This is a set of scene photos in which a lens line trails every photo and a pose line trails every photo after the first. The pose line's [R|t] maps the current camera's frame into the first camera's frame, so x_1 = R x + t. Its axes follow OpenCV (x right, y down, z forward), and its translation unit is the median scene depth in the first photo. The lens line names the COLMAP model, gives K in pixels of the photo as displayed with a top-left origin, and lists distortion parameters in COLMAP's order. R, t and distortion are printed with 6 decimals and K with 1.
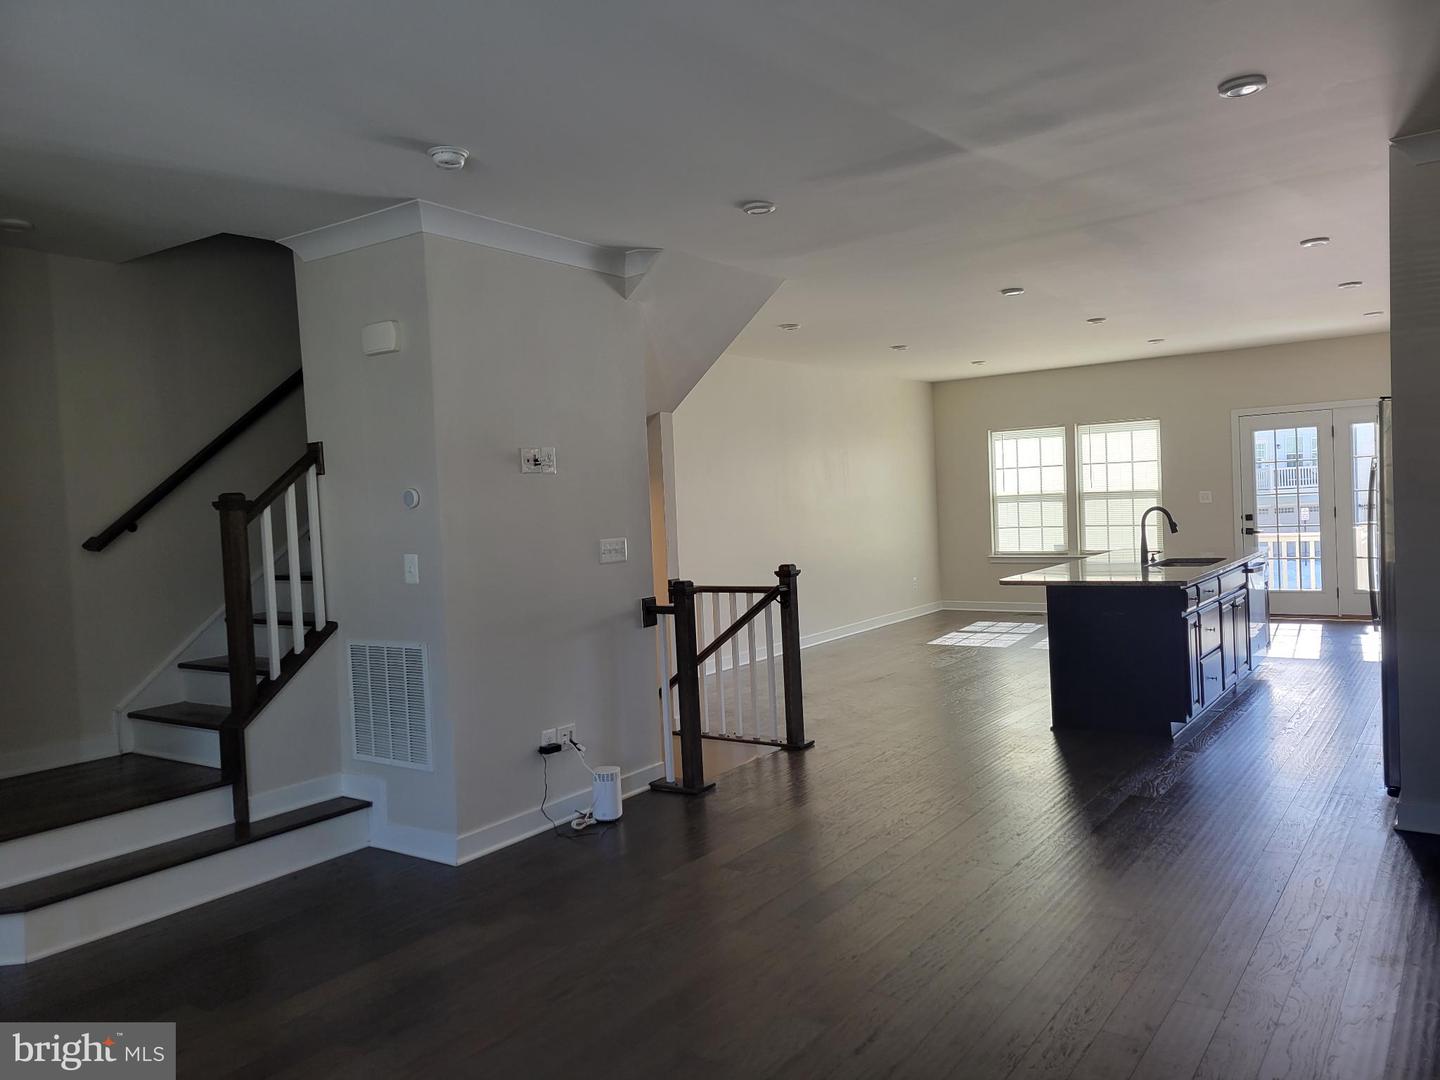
lens RADIAL K [[1070.2, 0, 713.0], [0, 1070.2, 534.8], [0, 0, 1]] dist [0.057622, -0.040754]
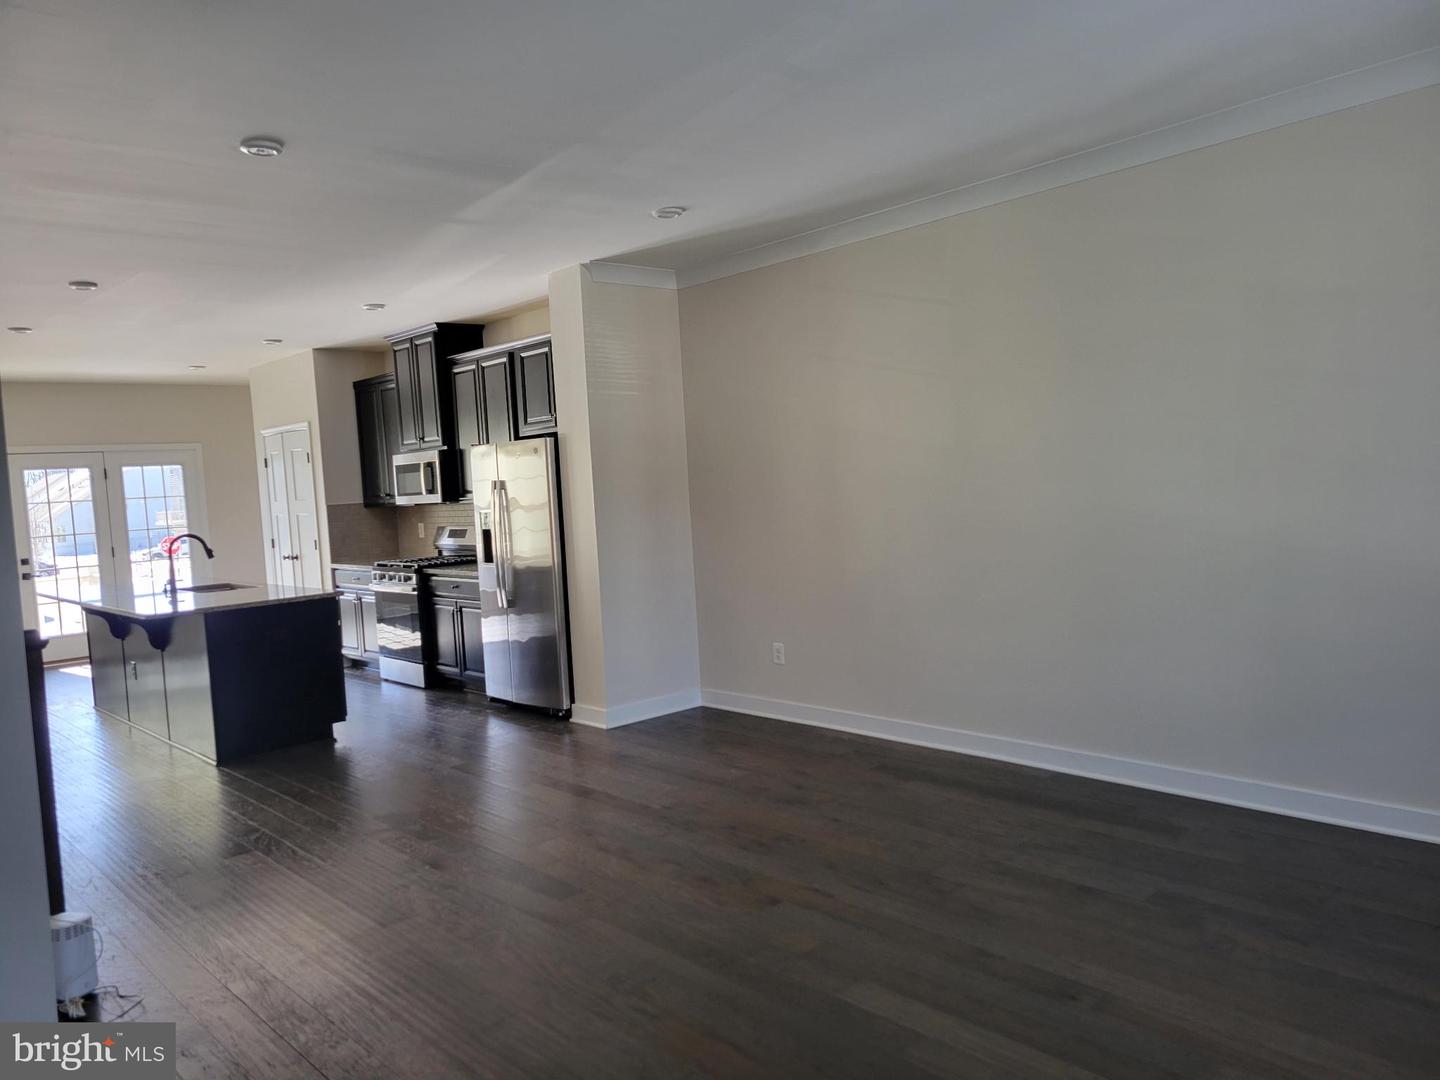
lens RADIAL K [[1070.2, 0, 723.3], [0, 1070.2, 537.7], [0, 0, 1]] dist [0.057622, -0.040754]
pose [[0.205069, -0.017565, 0.978590, -0.280768], [0.079204, 0.996858, 0.001295, 0.009135], [-0.975538, 0.077243, 0.205816, 0.198560]]
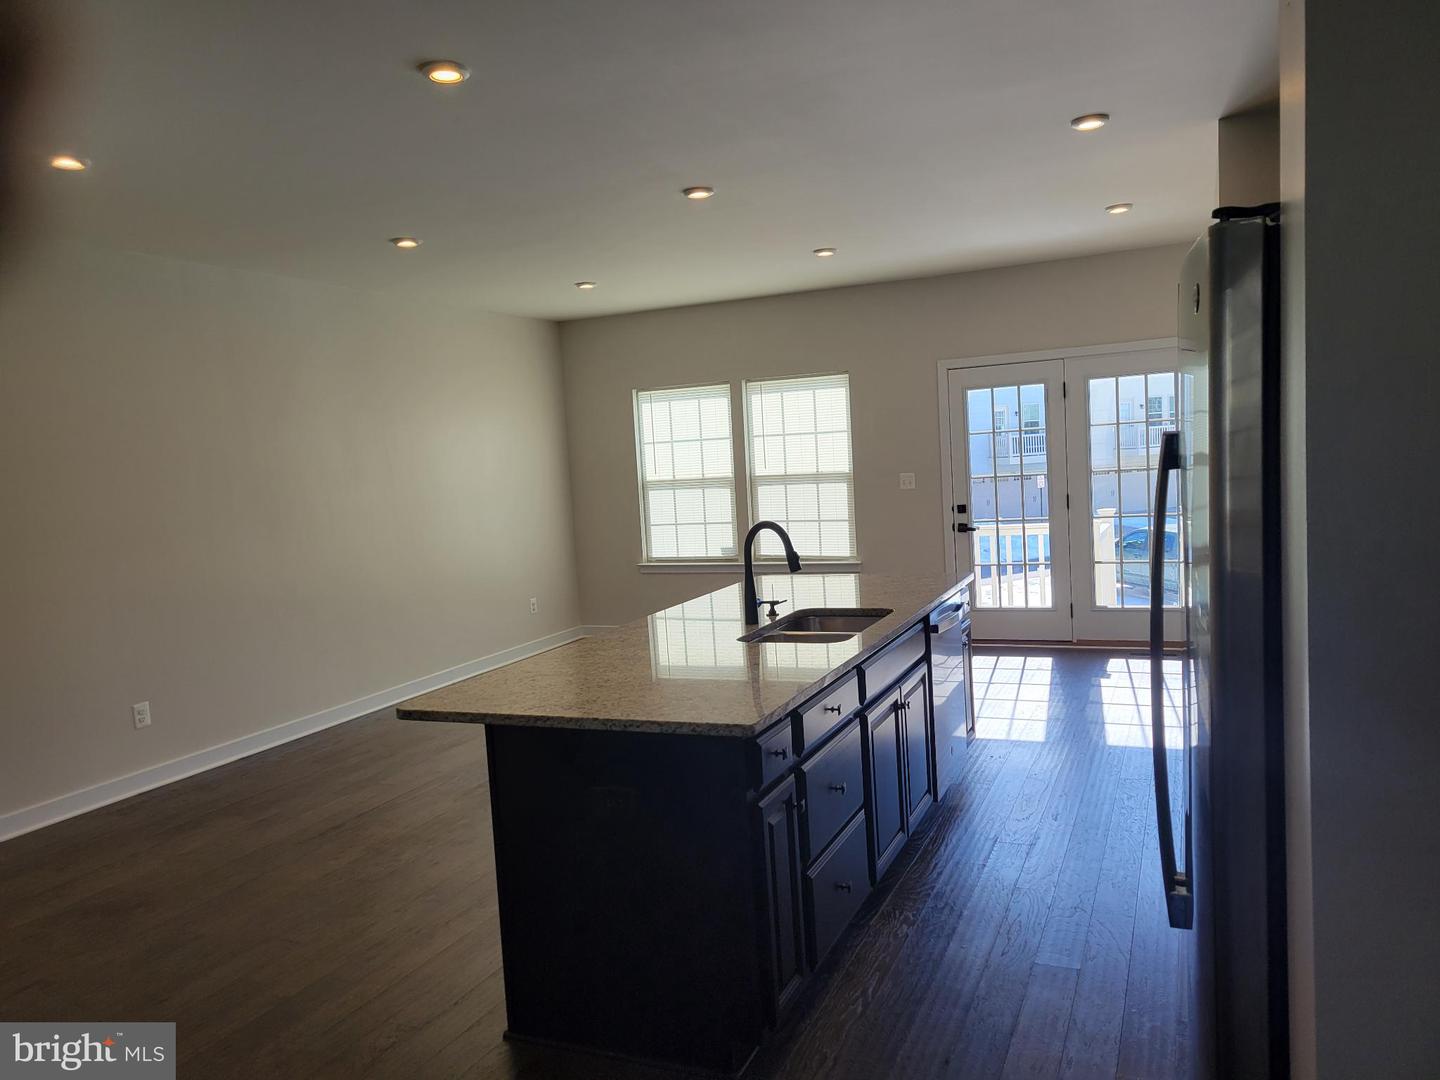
lens RADIAL K [[1070.2, 0, 717.2], [0, 1070.2, 555.1], [0, 0, 1]] dist [0.057622, -0.040754]
pose [[0.978688, -0.029951, 0.203157, 0.172340], [0.020134, 0.998535, 0.050216, -0.022778], [-0.204364, -0.045056, 0.977858, 0.300931]]
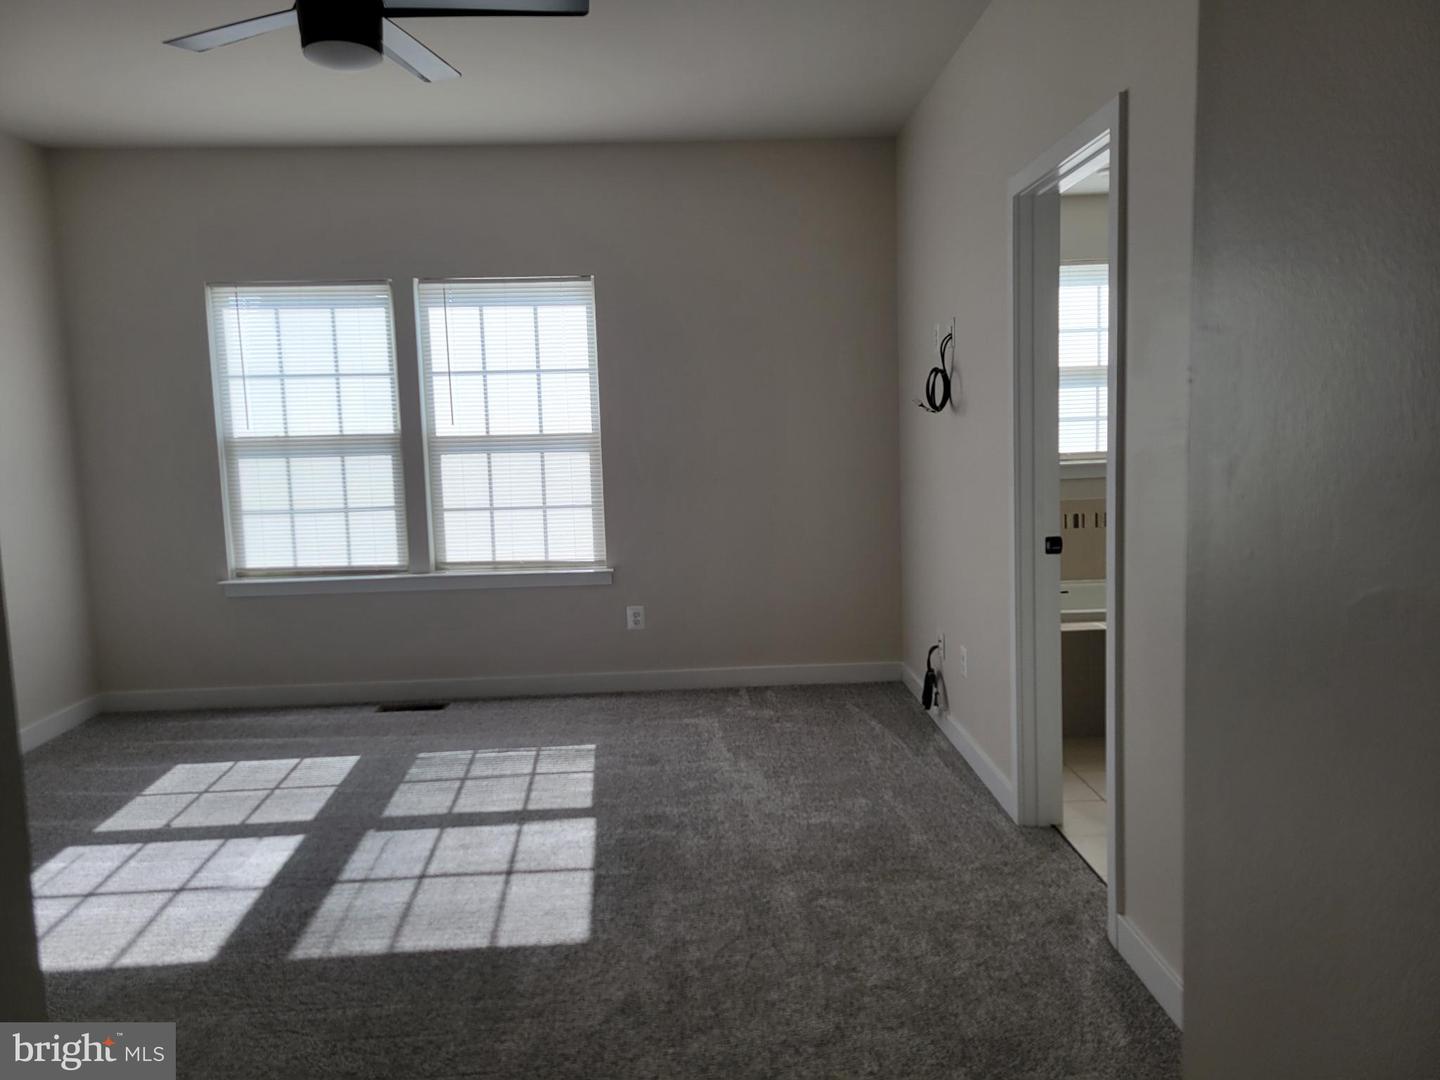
lens RADIAL K [[1070.2, 0, 721.1], [0, 1070.2, 553.1], [0, 0, 1]] dist [0.057622, -0.040754]
pose [[0.782535, -0.054559, 0.620212, 0.155155], [0.009334, 0.997069, 0.075933, -0.023578], [-0.622537, -0.053631, 0.780750, 0.573673]]
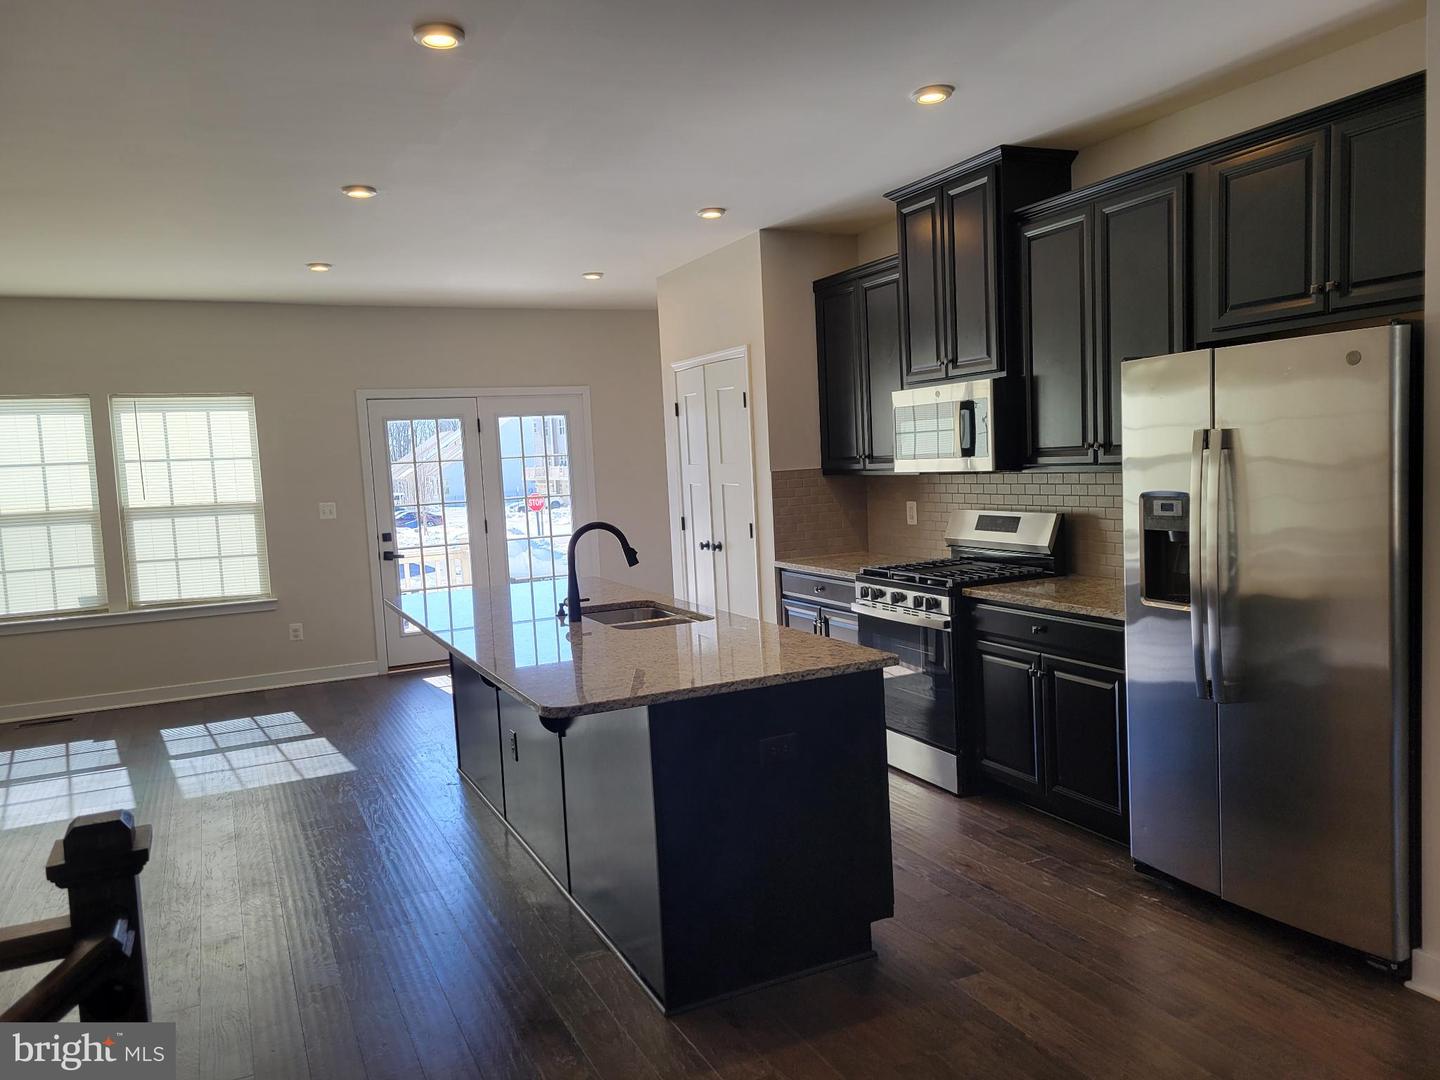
lens RADIAL K [[1070.2, 0, 723.4], [0, 1070.2, 540.8], [0, 0, 1]] dist [0.057622, -0.040754]
pose [[0.481331, -0.045062, 0.875380, -0.034021], [0.054890, 0.998267, 0.021207, -0.015238], [-0.874818, 0.037842, 0.482971, 0.412837]]
